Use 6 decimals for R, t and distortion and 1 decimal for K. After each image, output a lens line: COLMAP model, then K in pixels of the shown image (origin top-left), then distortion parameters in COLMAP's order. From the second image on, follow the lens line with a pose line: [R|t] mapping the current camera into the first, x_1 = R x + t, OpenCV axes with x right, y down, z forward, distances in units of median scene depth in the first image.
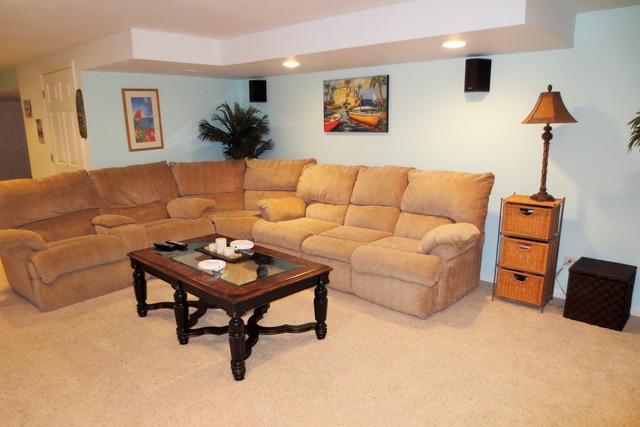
lens RADIAL K [[462.1, 0, 318.7], [0, 462.1, 215.4], [0, 0, 1]] dist [0.001792, 0.003233]
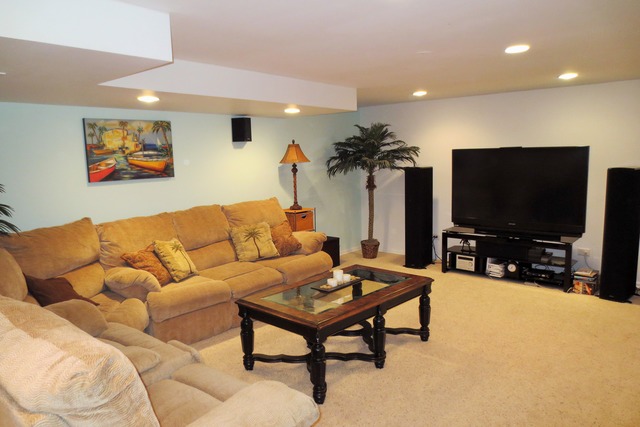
lens RADIAL K [[462.1, 0, 318.9], [0, 462.1, 213.8], [0, 0, 1]] dist [0.001792, 0.003233]
pose [[-0.030851, -0.107759, 0.993698, -0.847969], [0.243301, 0.963459, 0.112034, -0.134542], [-0.969460, 0.245224, -0.003506, 0.697549]]
